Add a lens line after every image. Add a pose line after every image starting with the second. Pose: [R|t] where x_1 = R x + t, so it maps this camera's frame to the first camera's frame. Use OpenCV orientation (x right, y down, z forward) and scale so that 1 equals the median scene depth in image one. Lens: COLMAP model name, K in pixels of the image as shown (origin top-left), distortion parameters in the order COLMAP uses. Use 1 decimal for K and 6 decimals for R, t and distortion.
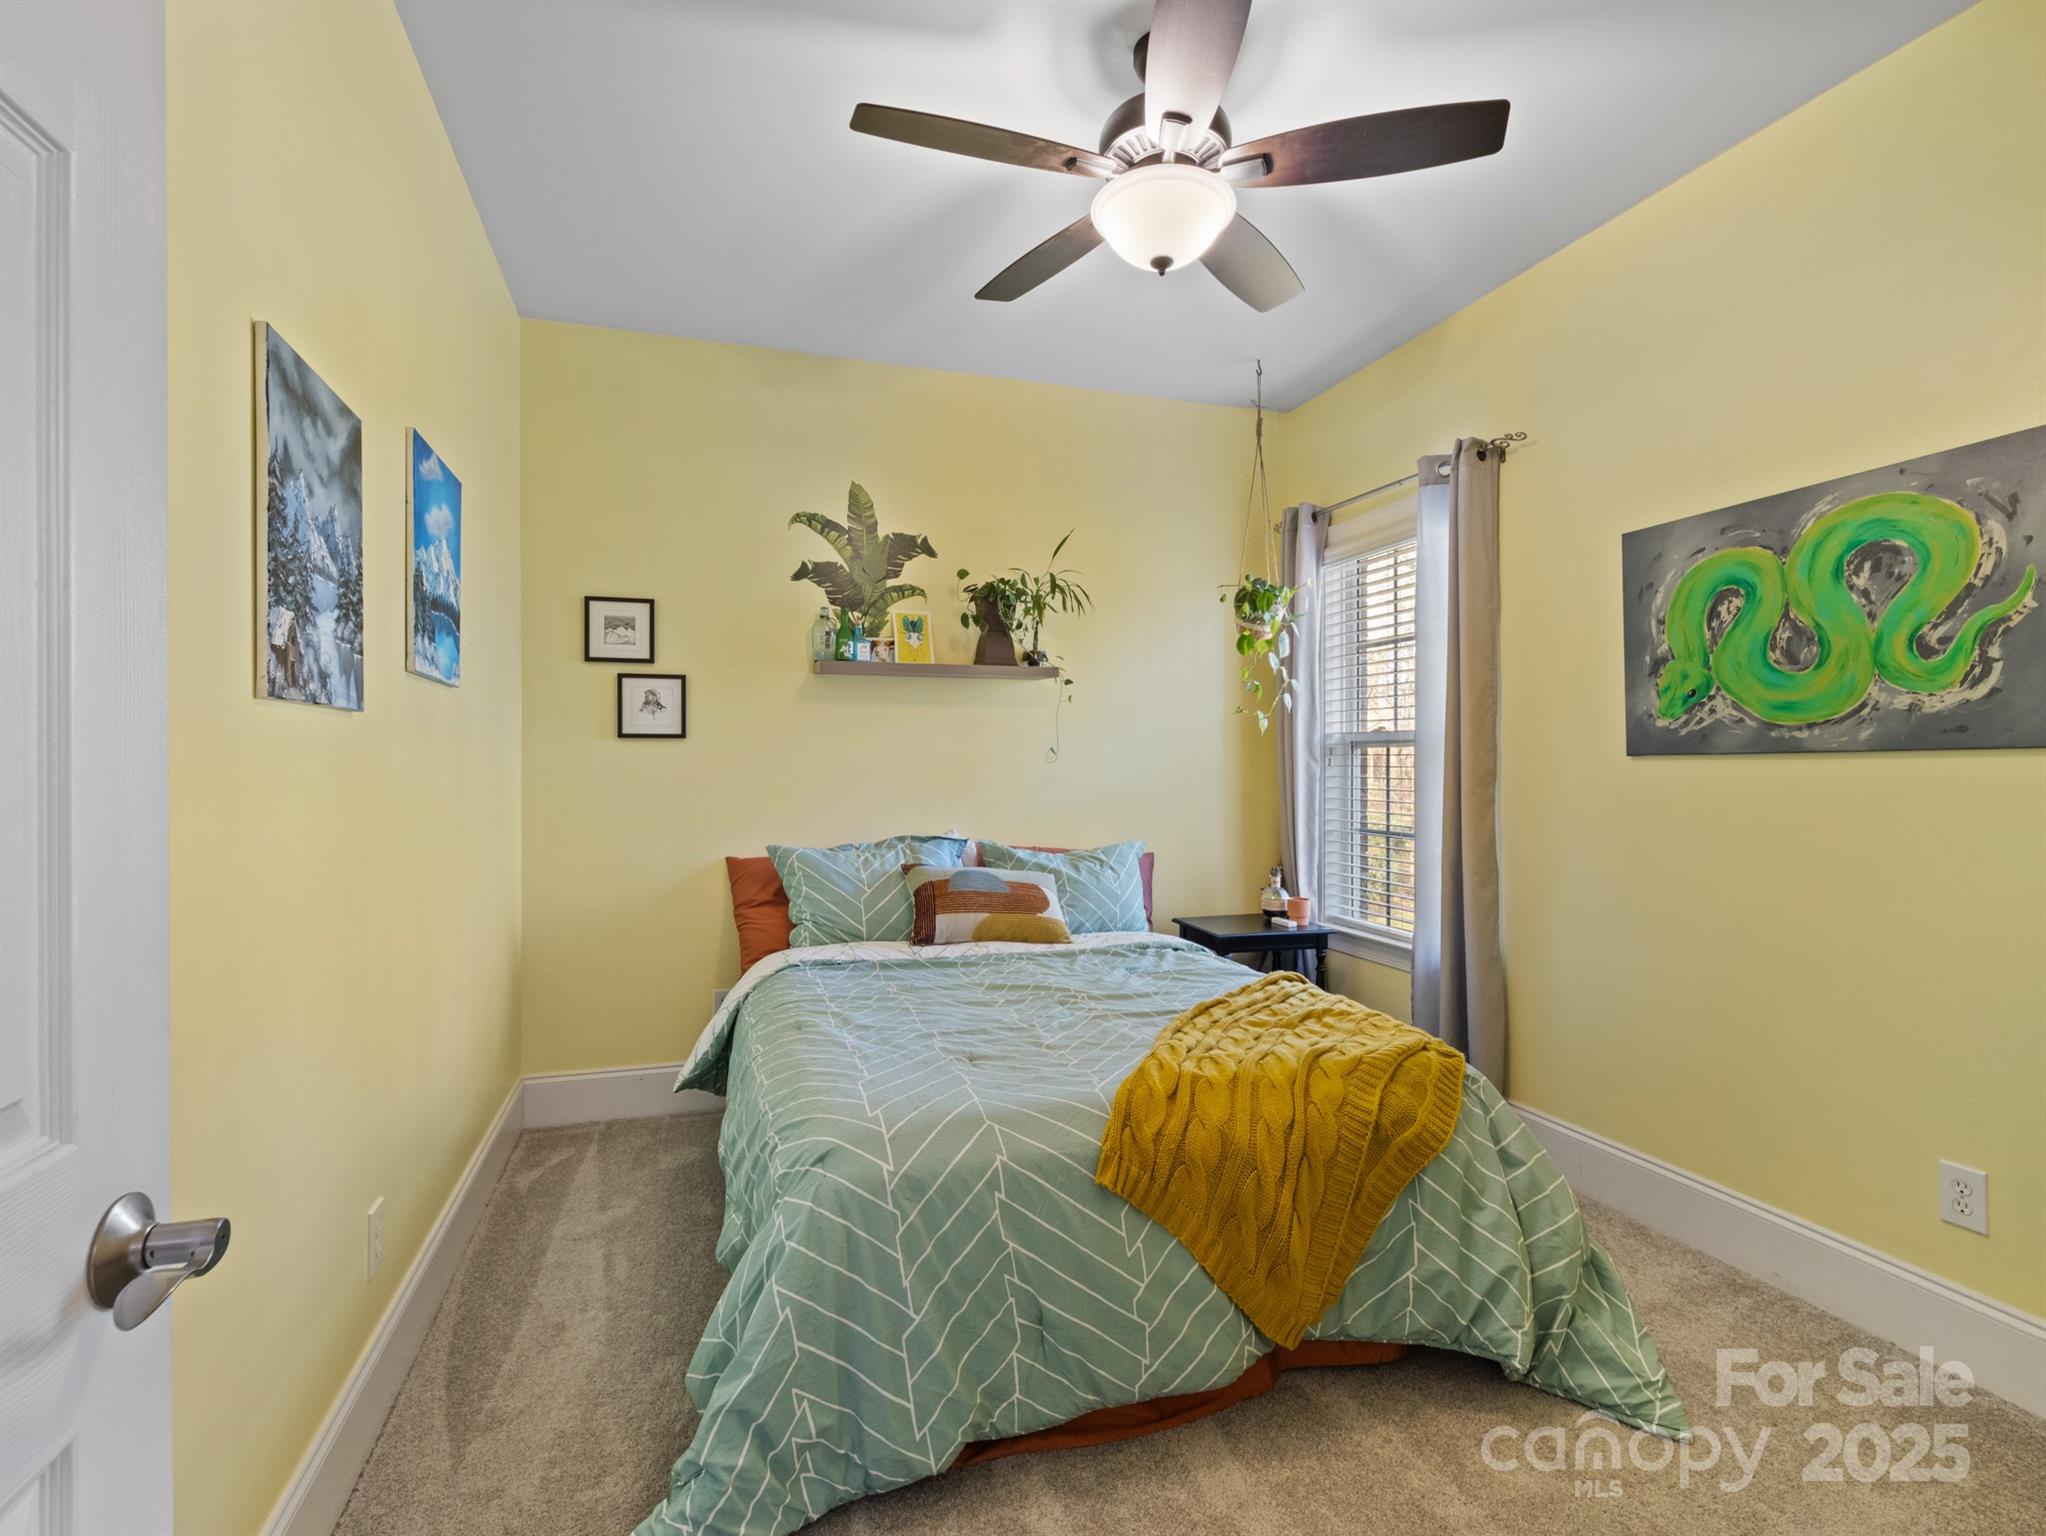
lens RADIAL K [[982.0, 0, 1019.1], [0, 982.0, 762.6], [0, 0, 1]] dist [-0.004384, -0.003421]
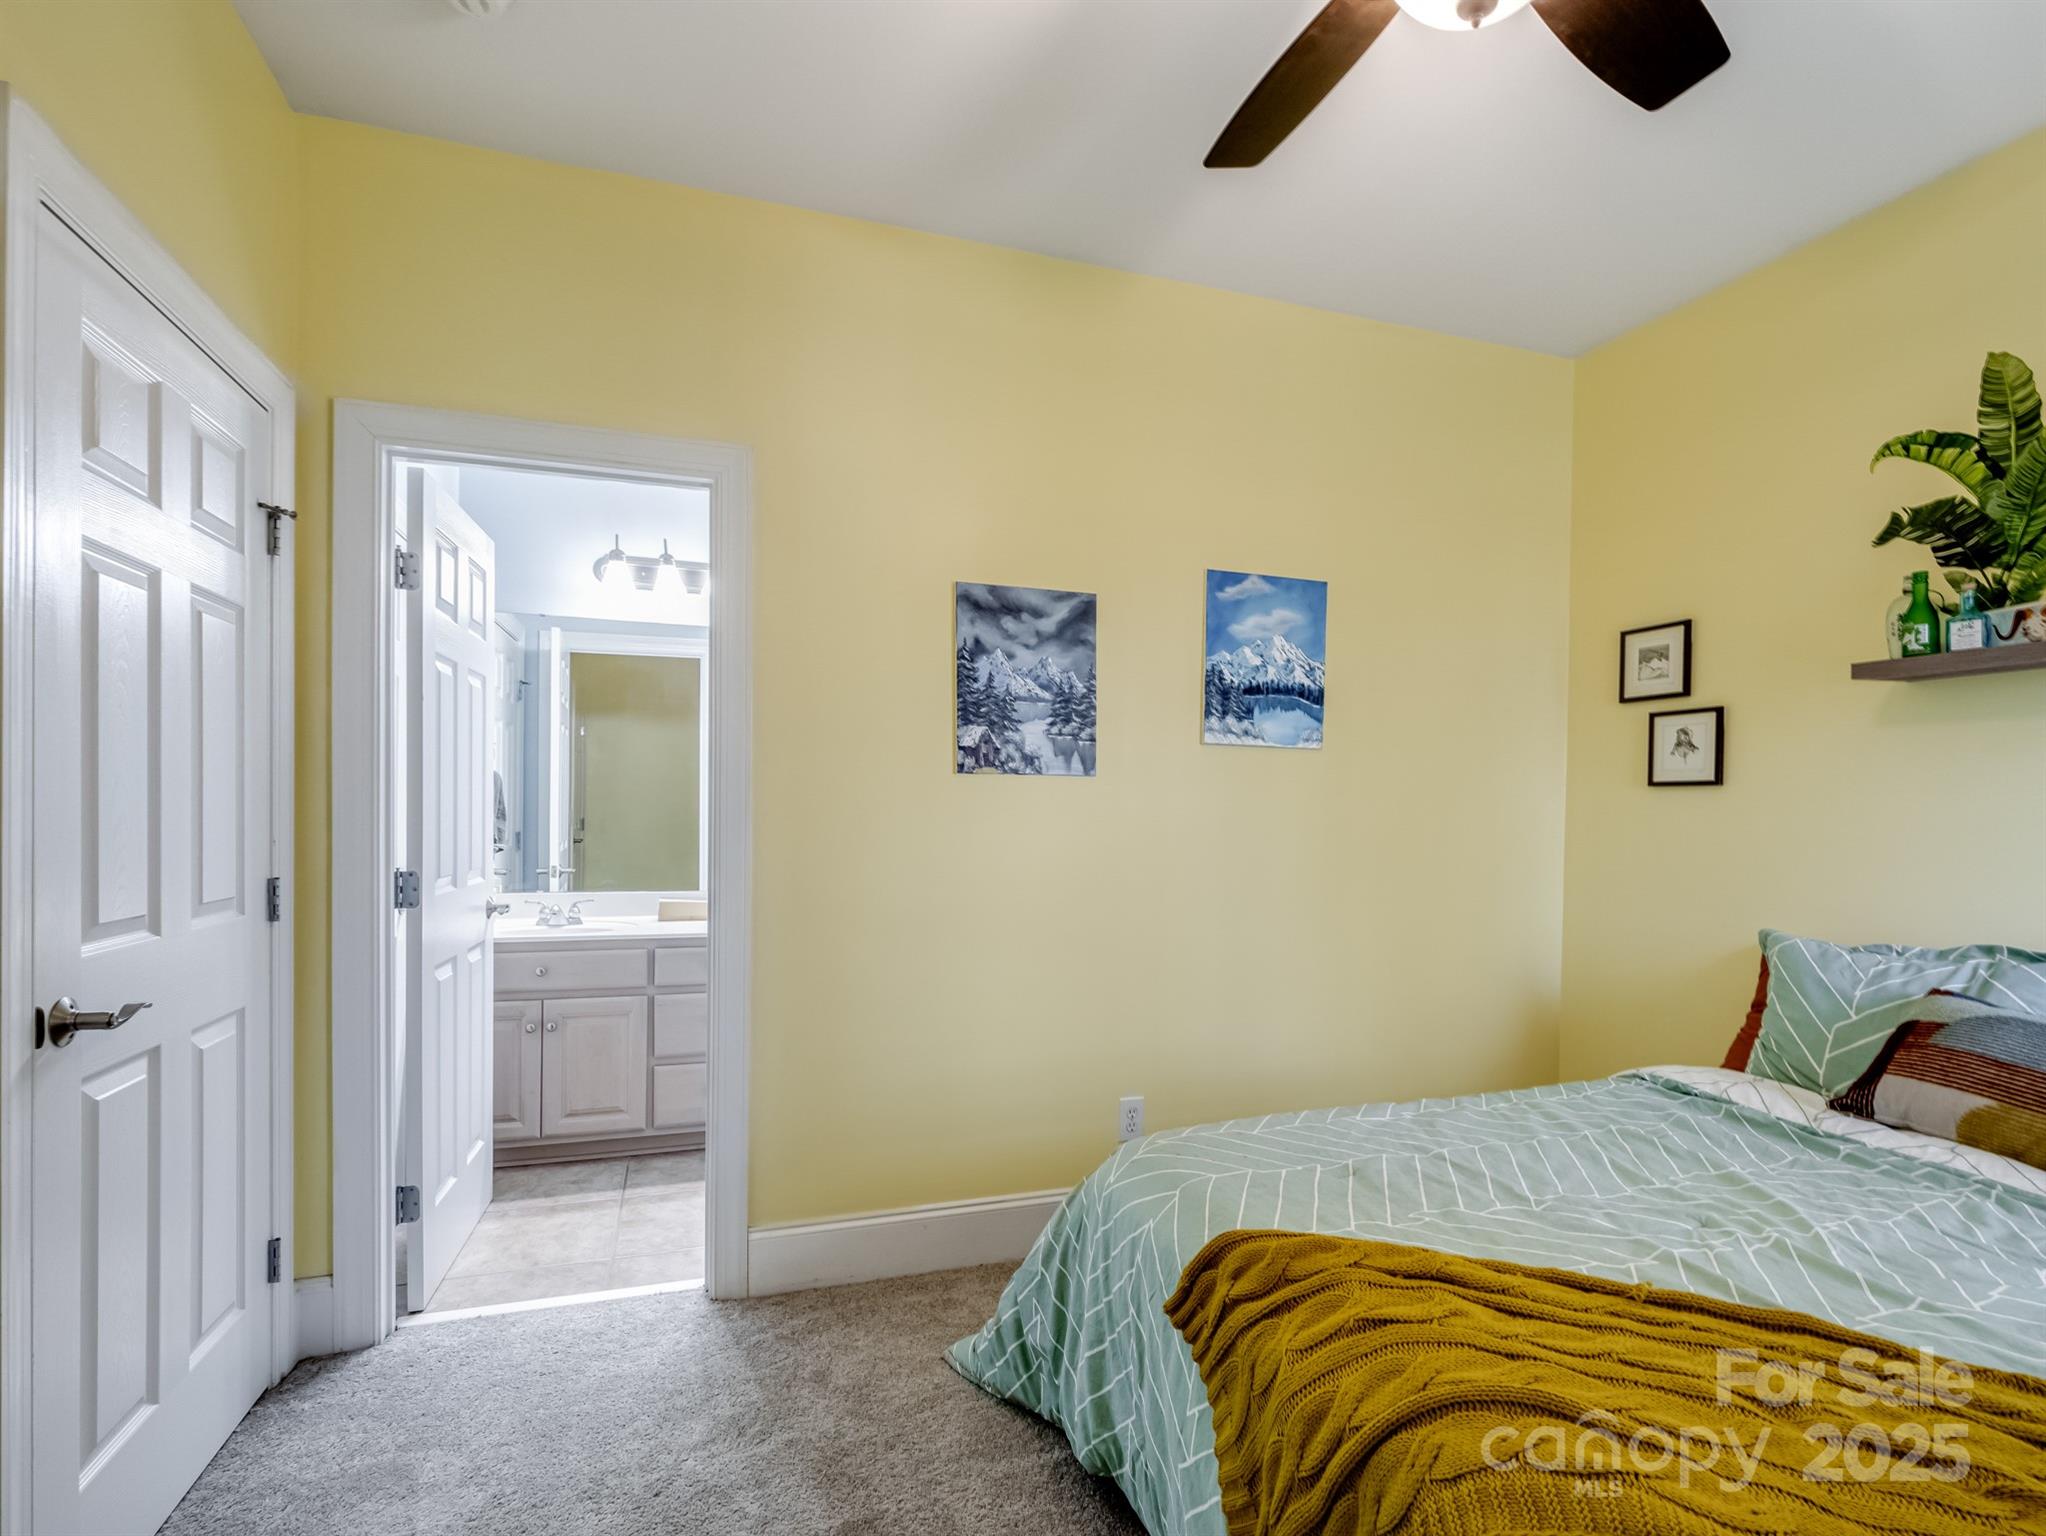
lens RADIAL K [[993.8, 0, 1015.9], [0, 993.8, 819.1], [0, 0, 1]] dist [-0.006026, -0.000808]
pose [[-0.001215, 0.011245, -0.999936, 0.472515], [-0.011325, 0.999872, 0.011258, 0.000335], [0.999935, 0.011338, -0.001087, 0.434575]]
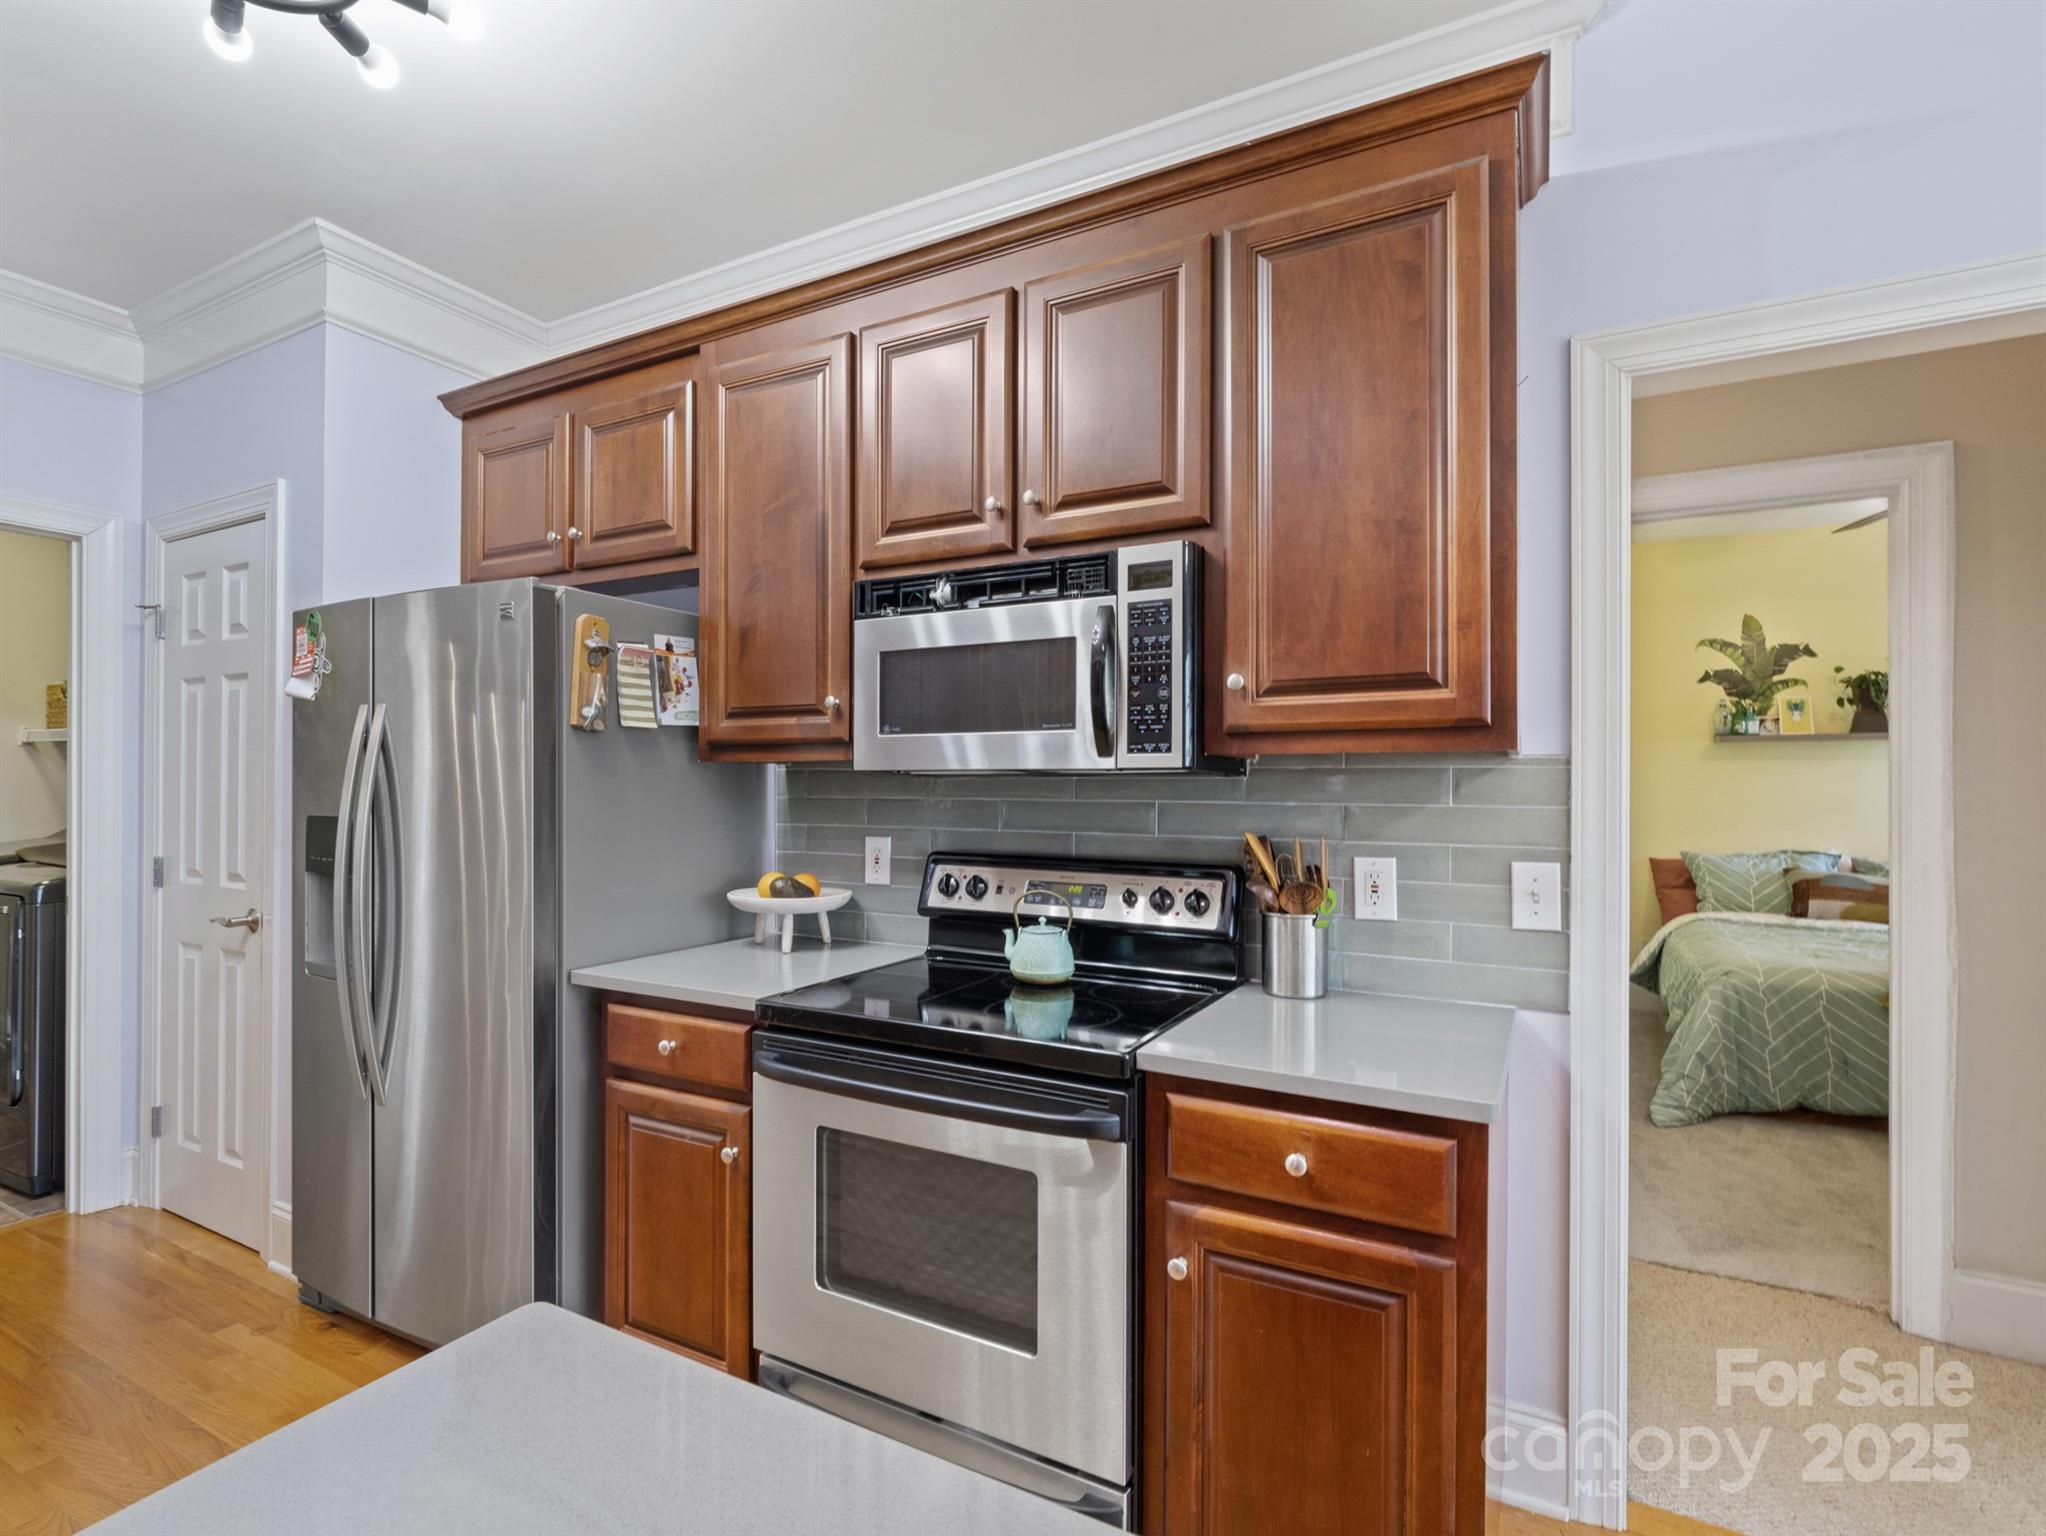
lens RADIAL K [[982.0, 0, 1016.1], [0, 982.0, 781.6], [0, 0, 1]] dist [-0.004384, -0.003421]
pose [[0.688762, 0.002065, -0.724985, 0.159590], [-0.006266, 0.999976, -0.003104, -0.018011], [0.724961, 0.006680, 0.688758, -0.906143]]
